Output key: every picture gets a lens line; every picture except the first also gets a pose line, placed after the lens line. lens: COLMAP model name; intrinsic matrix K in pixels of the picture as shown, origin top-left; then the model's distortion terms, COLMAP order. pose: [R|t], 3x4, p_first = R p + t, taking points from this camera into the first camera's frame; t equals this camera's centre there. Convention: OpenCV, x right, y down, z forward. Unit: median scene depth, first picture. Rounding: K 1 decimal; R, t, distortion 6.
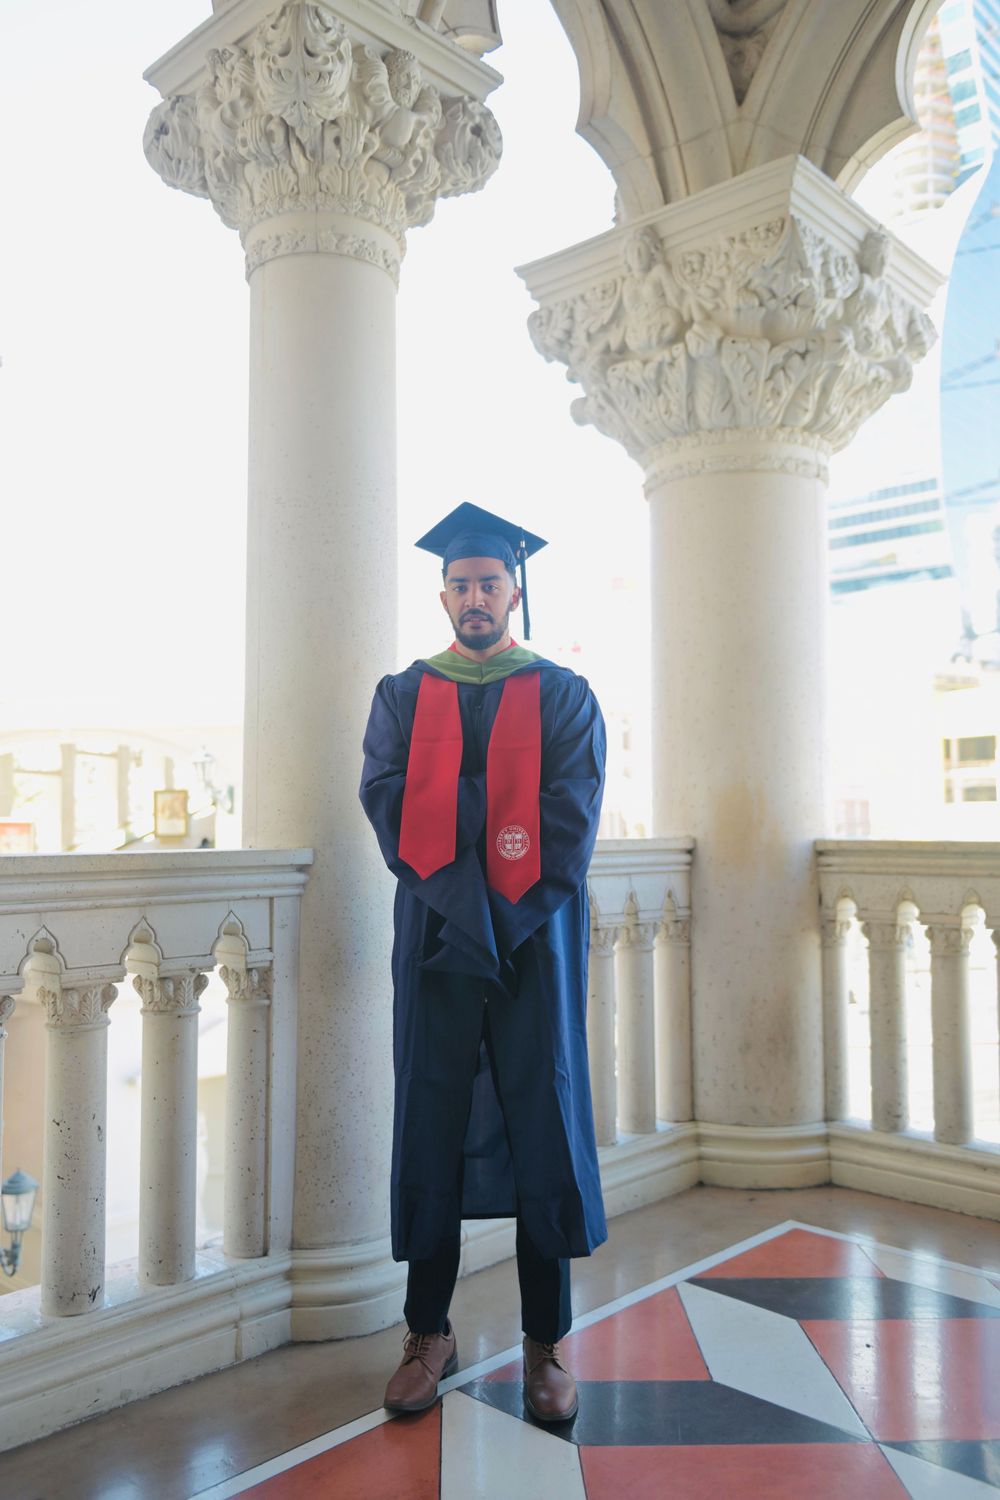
lens RADIAL K [[1161.4, 0, 500.0], [0, 1161.4, 750.0], [0, 0, 1]] dist [-0.009082, -0.002220]
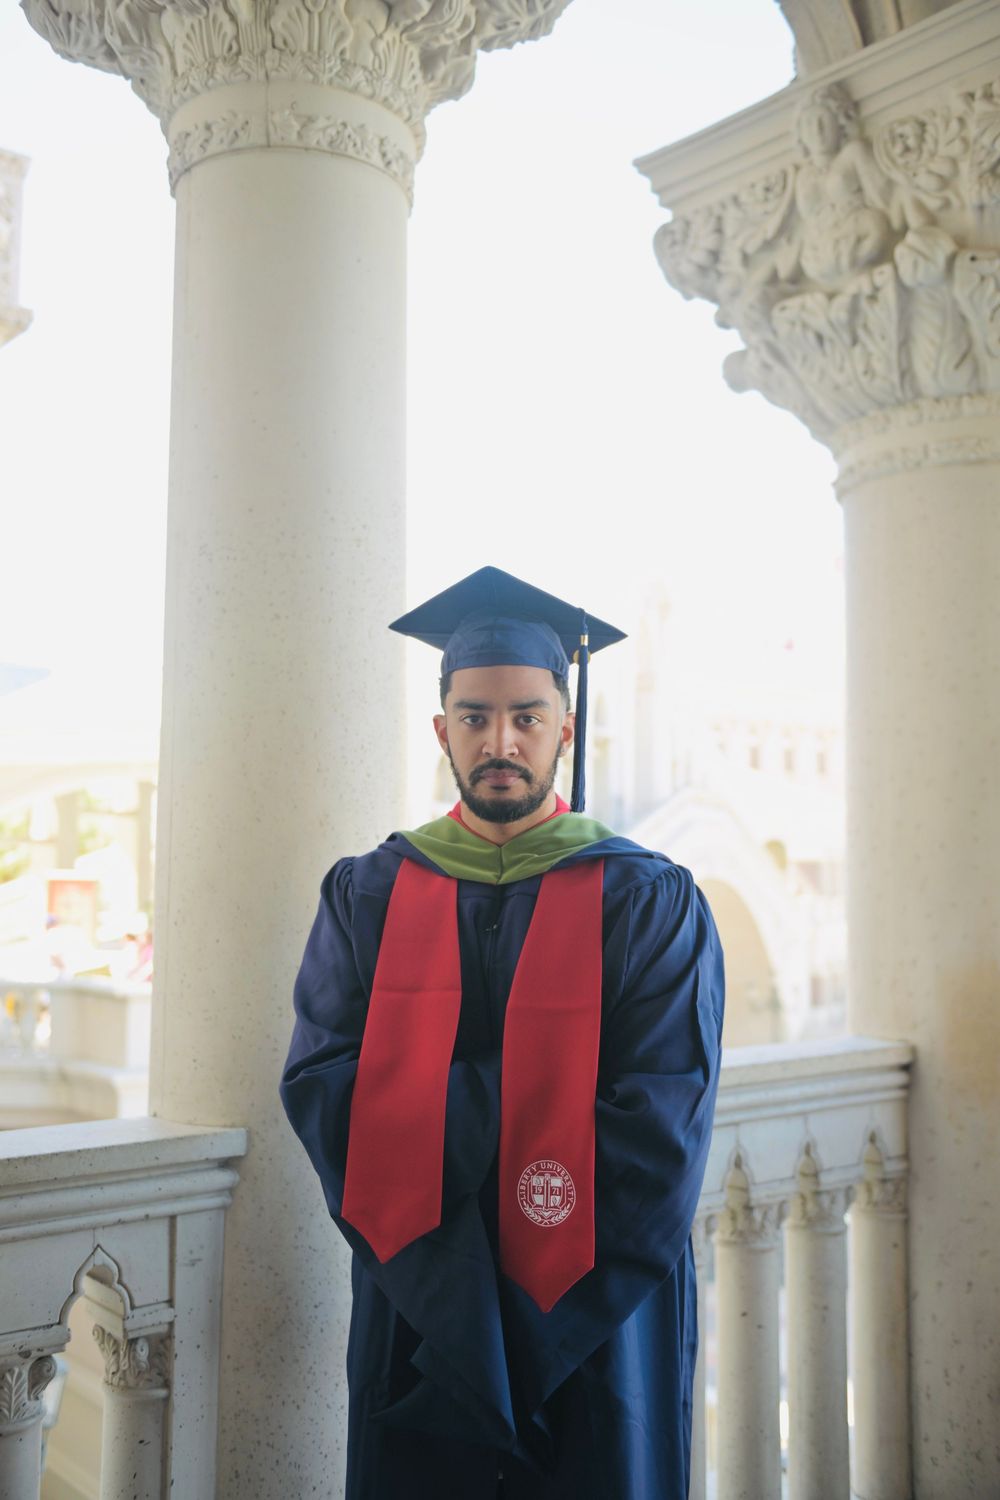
lens RADIAL K [[1463.3, 0, 498.2], [0, 1463.3, 740.2], [0, 0, 1]] dist [-0.004141, -0.006847]
pose [[0.991819, 0.000136, -0.127655, 0.047158], [-0.003204, 0.999711, -0.023831, -0.071886], [0.127615, 0.024045, 0.991532, 0.189718]]
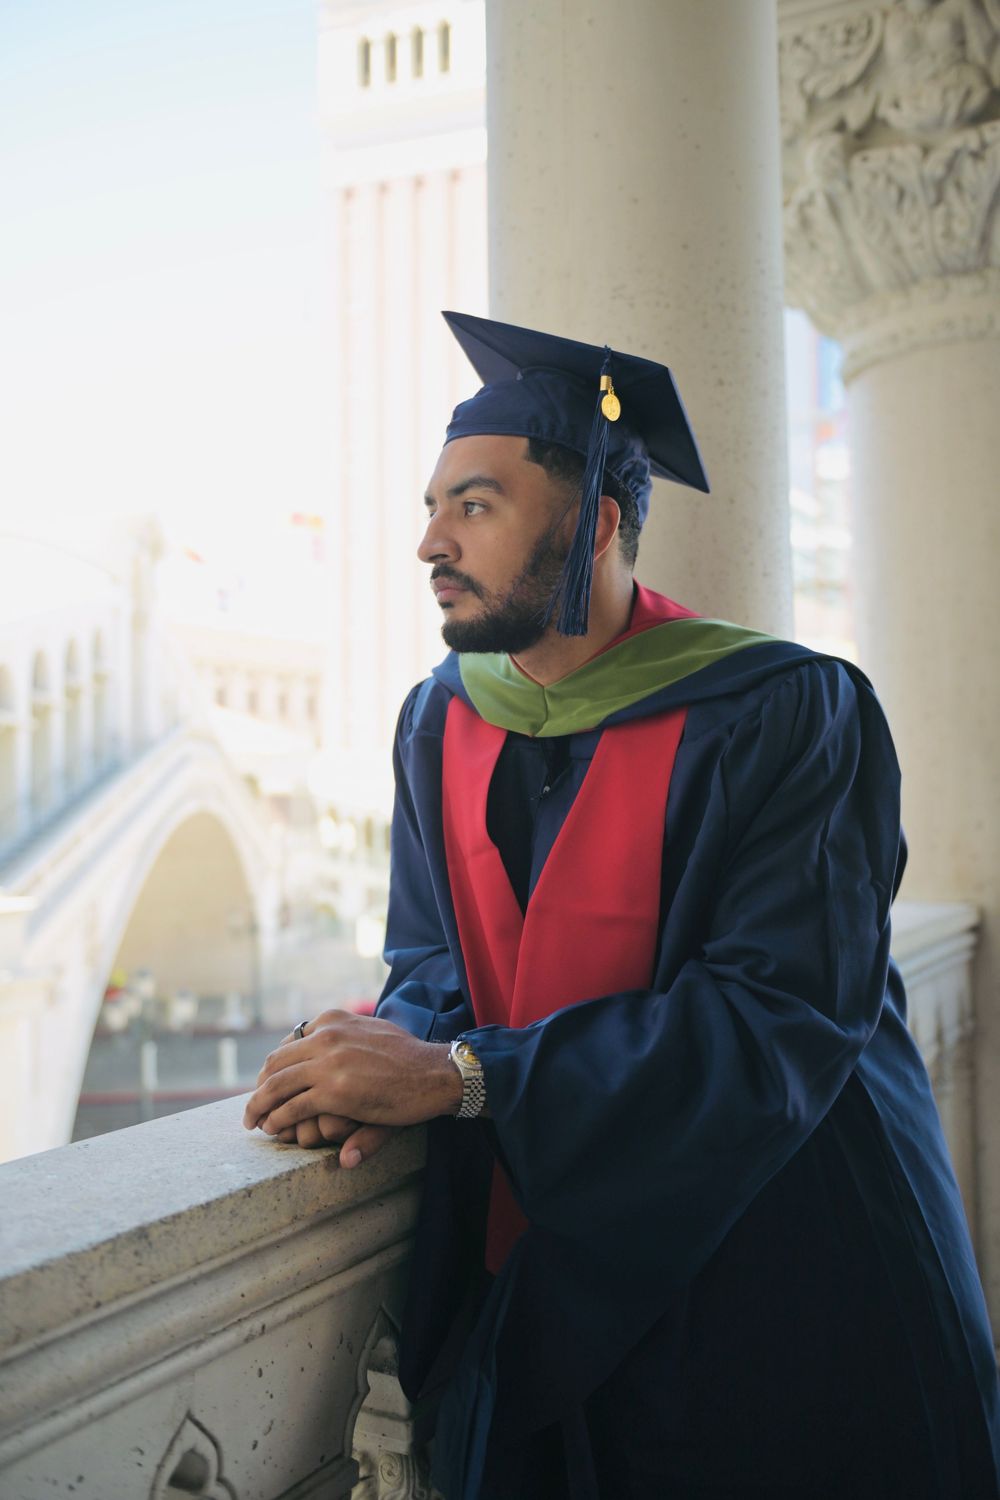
lens RADIAL K [[1355.4, 0, 410.6], [0, 1355.4, 748.5], [0, 0, 1]] dist [-0.011203, -0.008115]
pose [[0.981974, 0.018555, 0.188102, -0.283896], [-0.024745, 0.999225, 0.030617, -0.028726], [-0.187388, -0.034719, 0.981672, 0.337467]]
